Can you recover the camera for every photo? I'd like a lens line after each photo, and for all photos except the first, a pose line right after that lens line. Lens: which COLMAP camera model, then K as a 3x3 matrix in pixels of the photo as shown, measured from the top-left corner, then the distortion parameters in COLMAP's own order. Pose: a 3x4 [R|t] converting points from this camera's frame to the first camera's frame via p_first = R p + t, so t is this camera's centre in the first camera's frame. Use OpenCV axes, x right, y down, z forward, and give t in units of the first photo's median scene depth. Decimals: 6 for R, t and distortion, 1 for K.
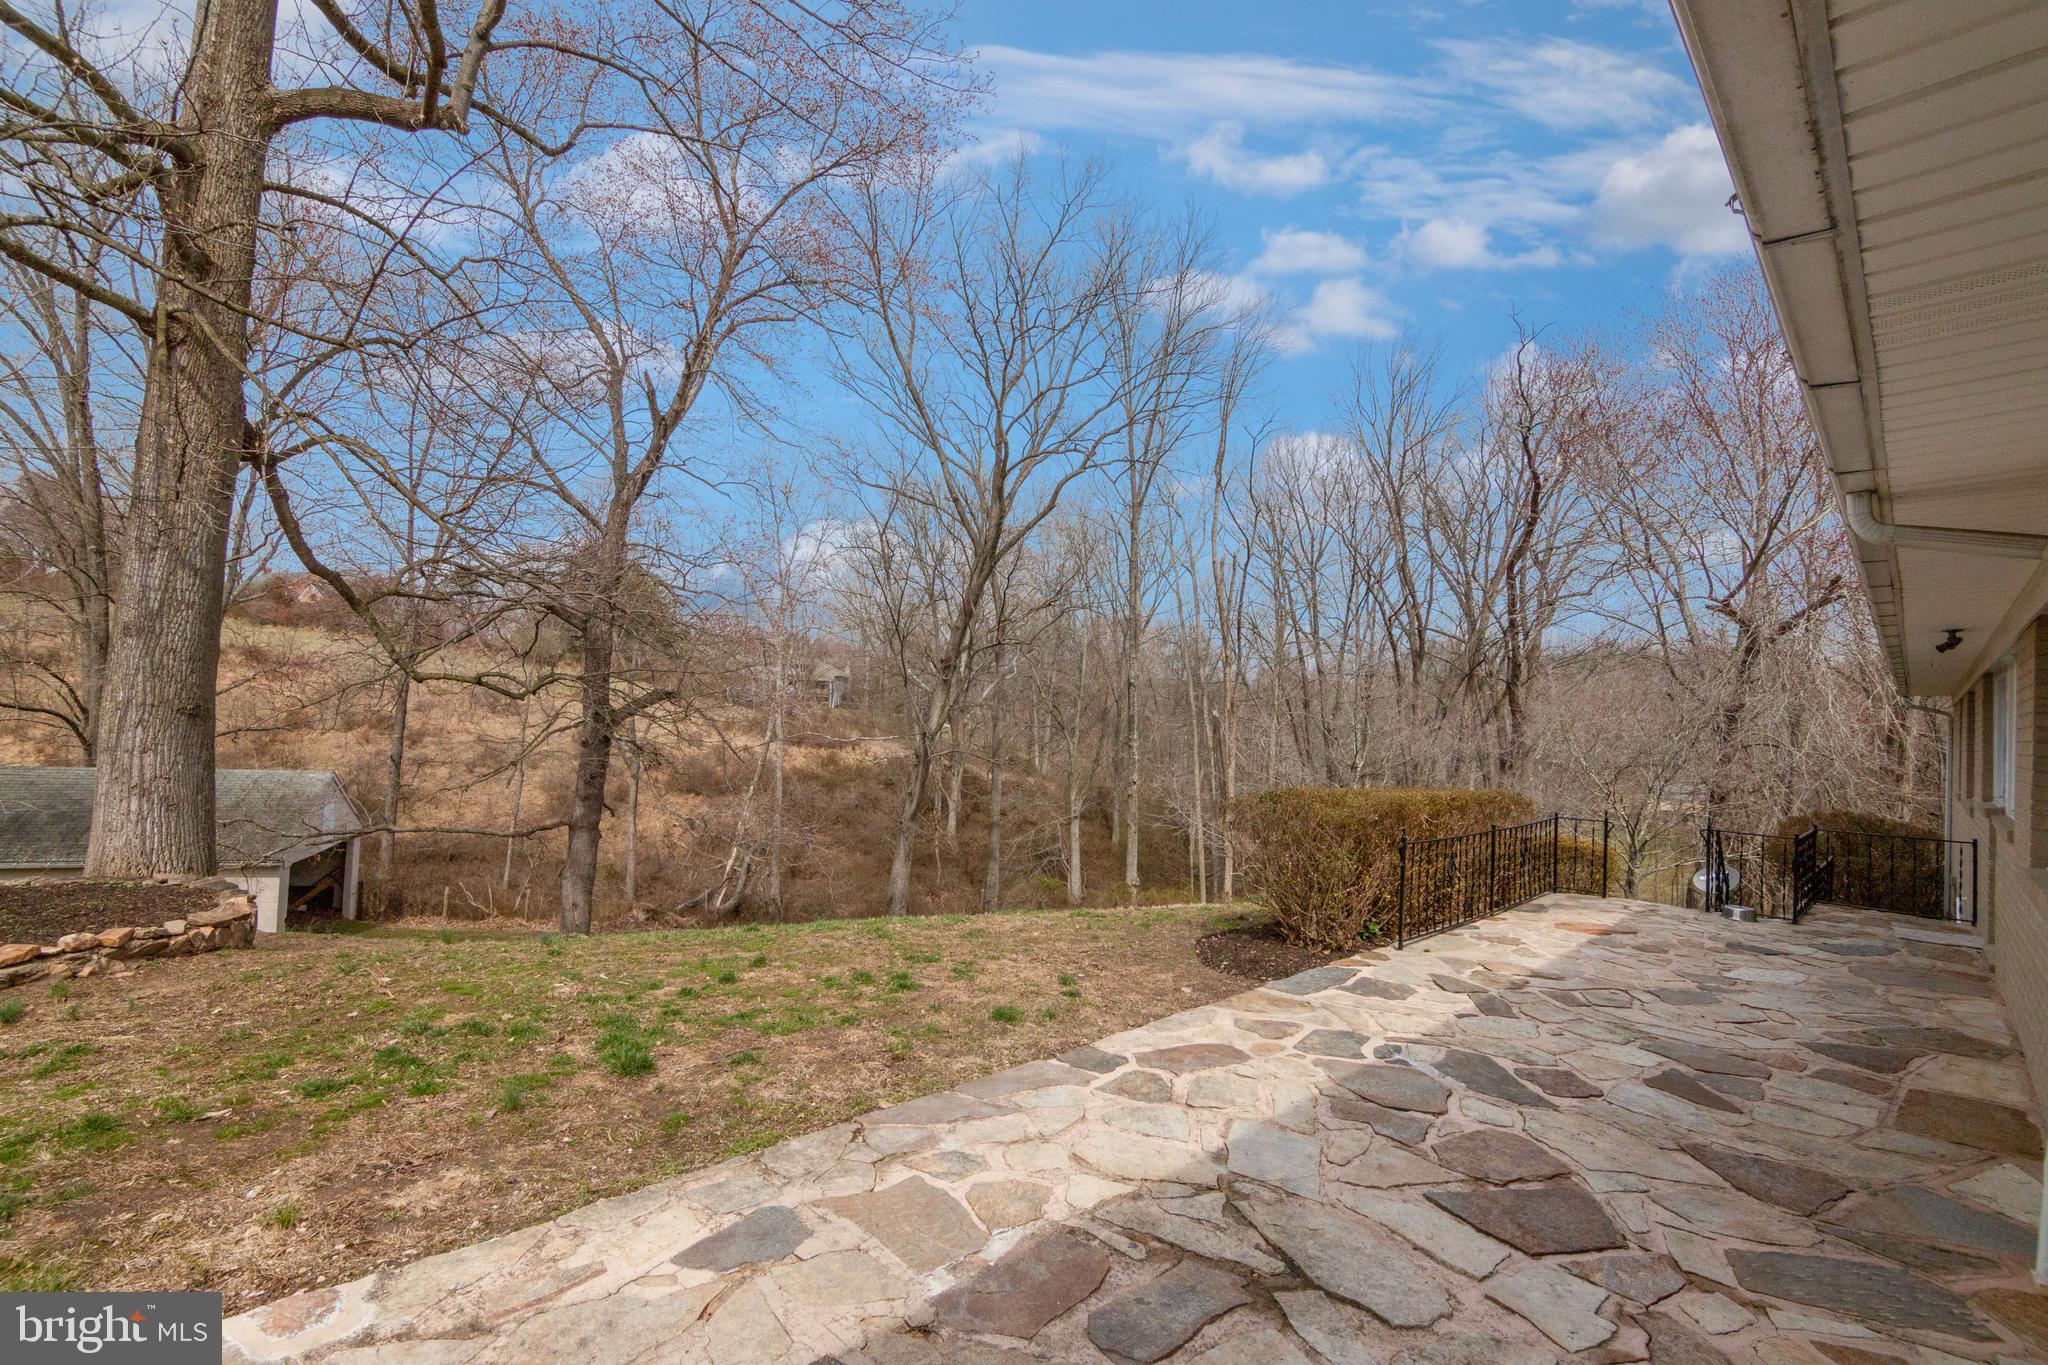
lens RADIAL K [[947.7, 0, 1020.6], [0, 947.7, 726.0], [0, 0, 1]] dist [-0.007644, -0.001063]
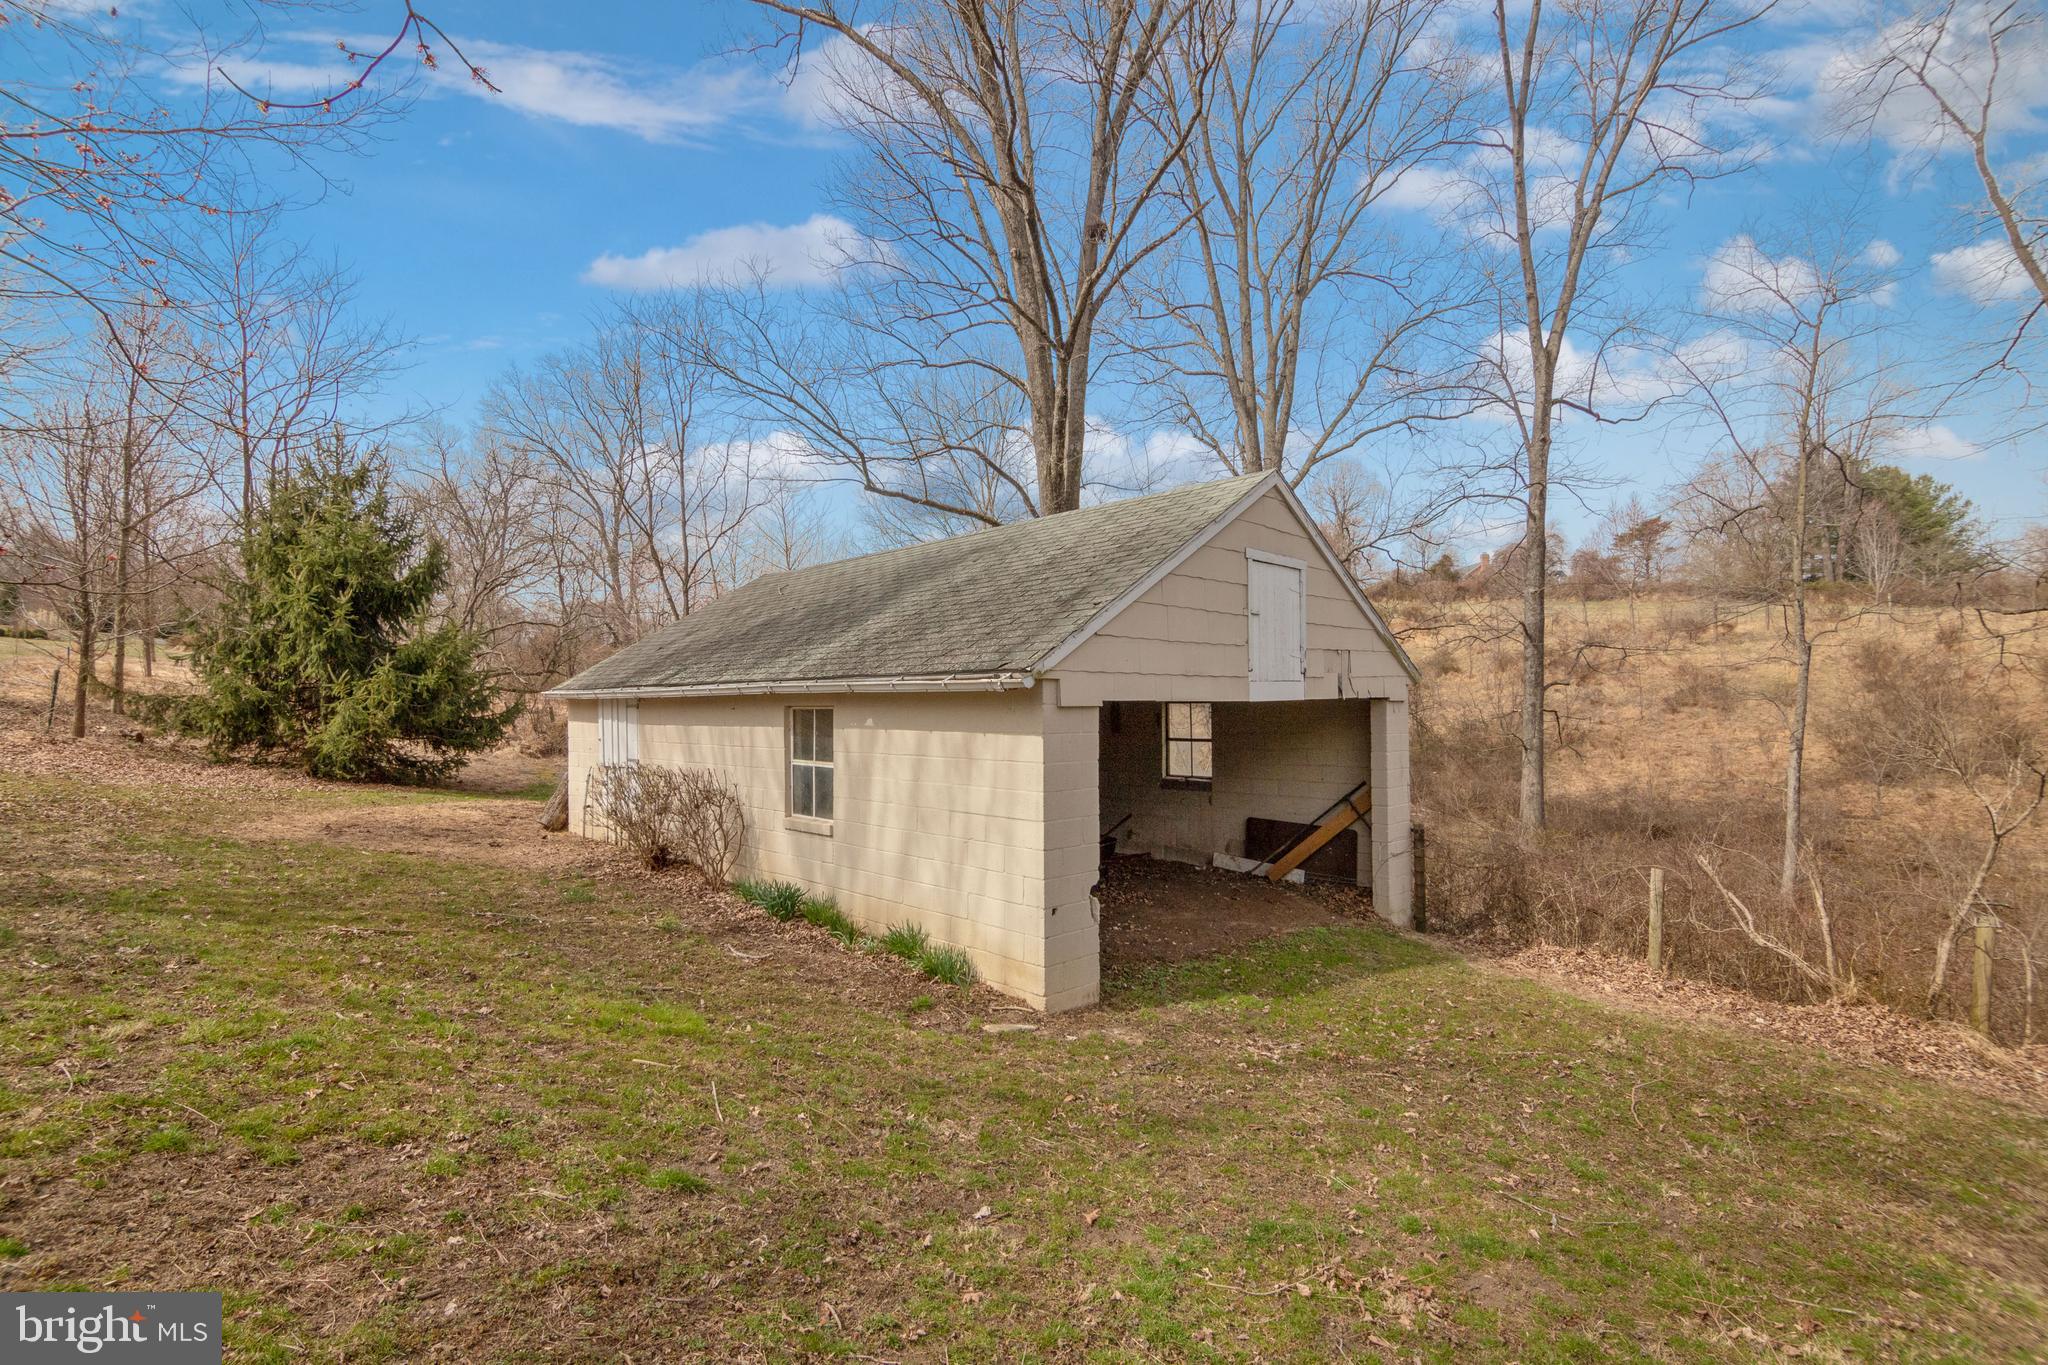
lens RADIAL K [[947.7, 0, 1020.6], [0, 947.7, 726.0], [0, 0, 1]] dist [-0.007644, -0.001063]
pose [[0.412267, -0.025529, -0.910706, -0.315037], [0.019947, 0.999621, -0.018991, 0.096415], [0.910845, -0.010336, 0.412619, 0.522849]]
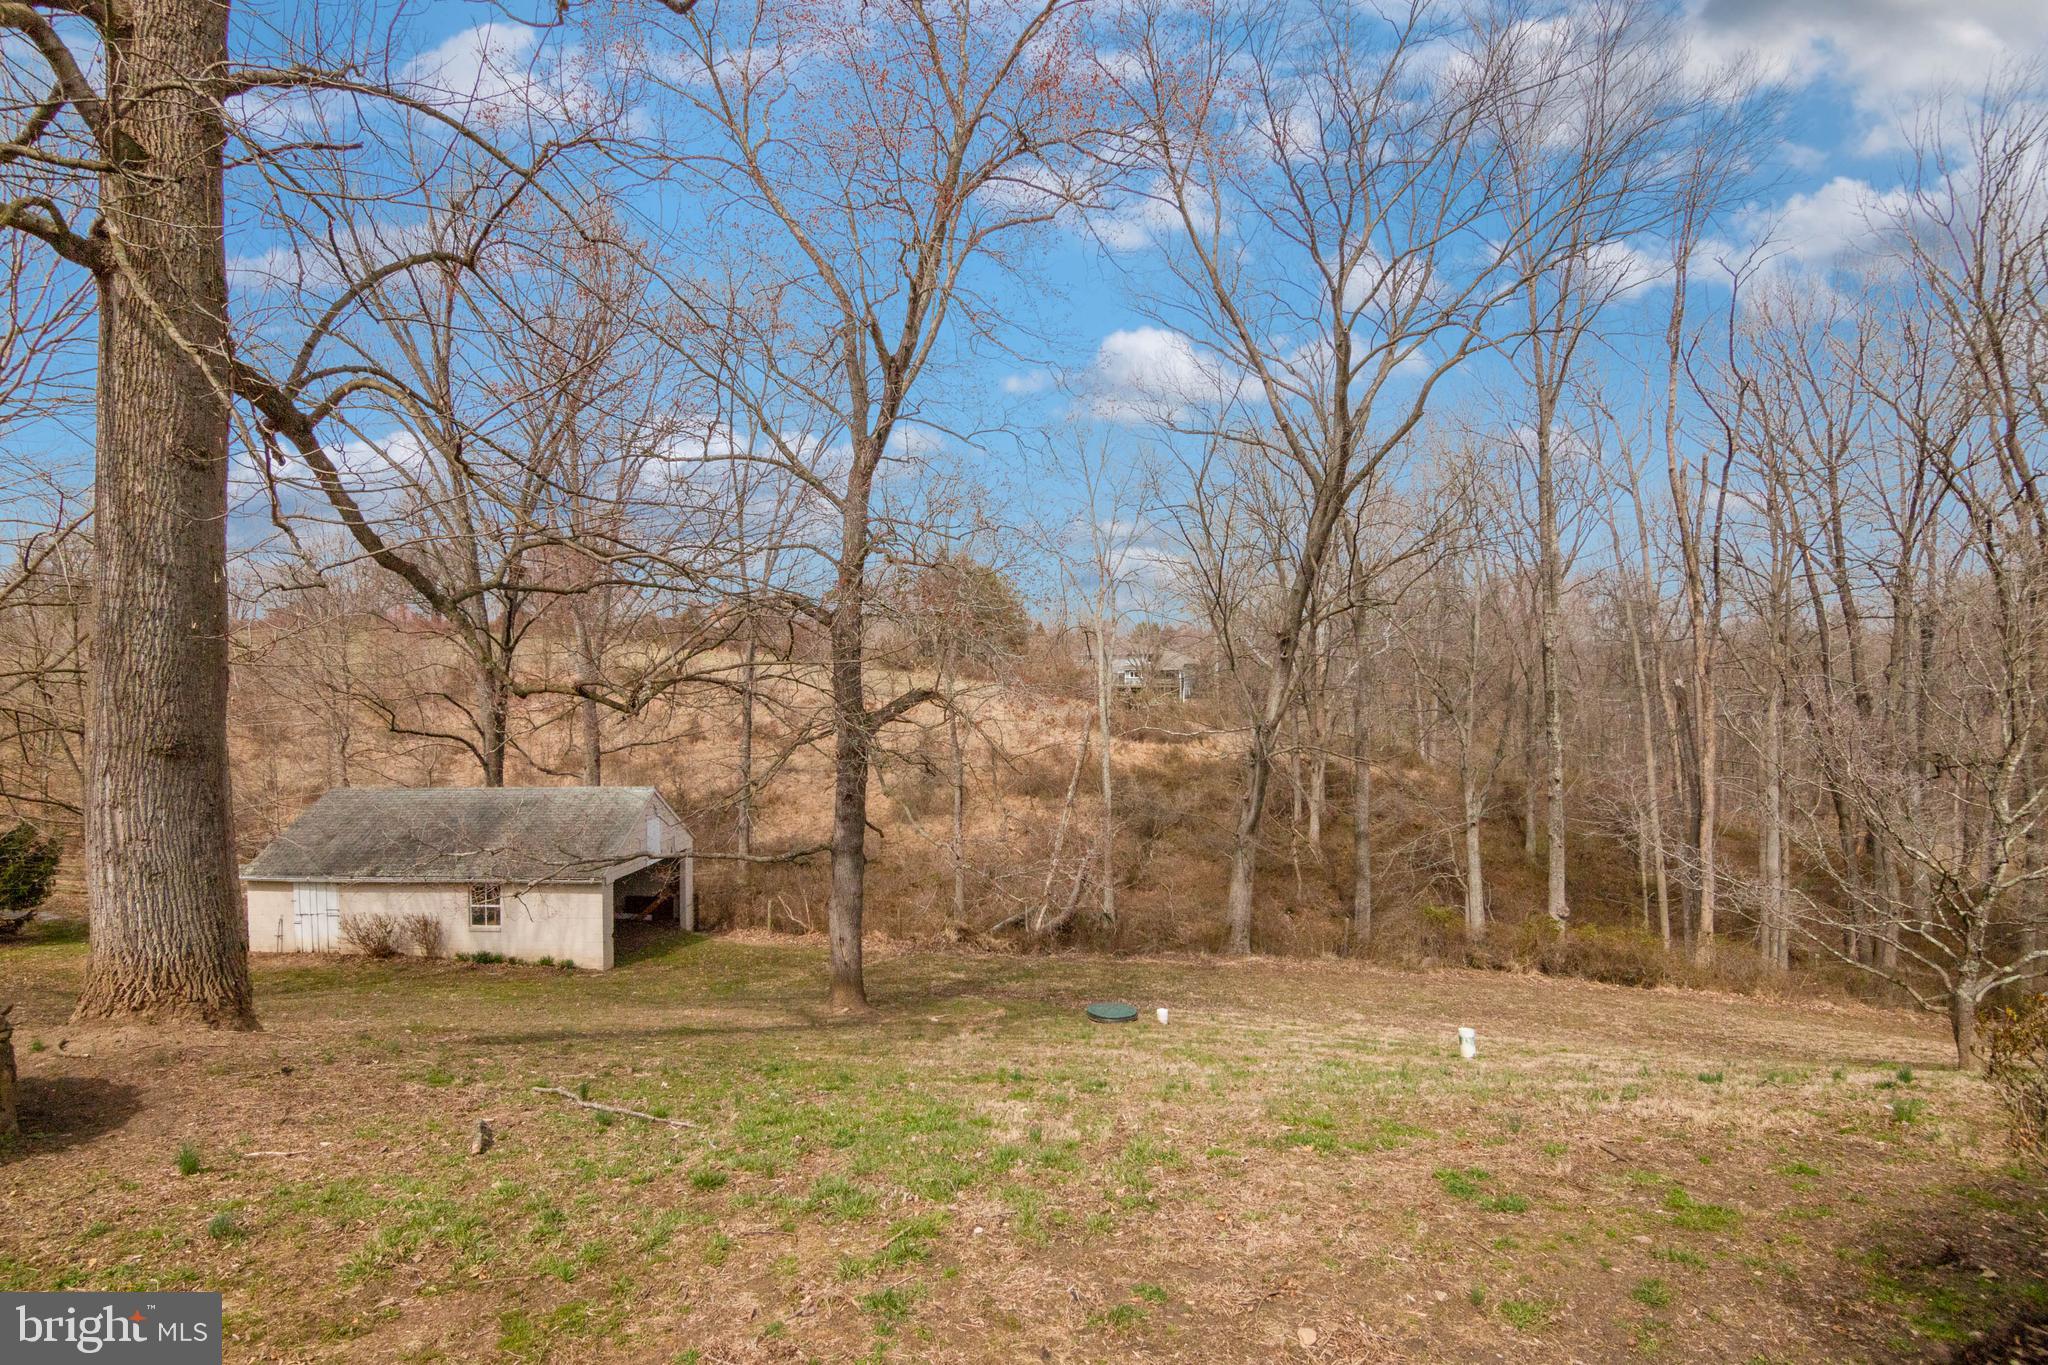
lens RADIAL K [[947.7, 0, 1020.6], [0, 947.7, 726.0], [0, 0, 1]] dist [-0.007644, -0.001063]
pose [[0.924232, -0.036408, -0.380093, 0.013338], [0.040717, 0.999165, 0.003300, -0.002811], [0.379655, -0.018527, 0.924943, 0.143358]]
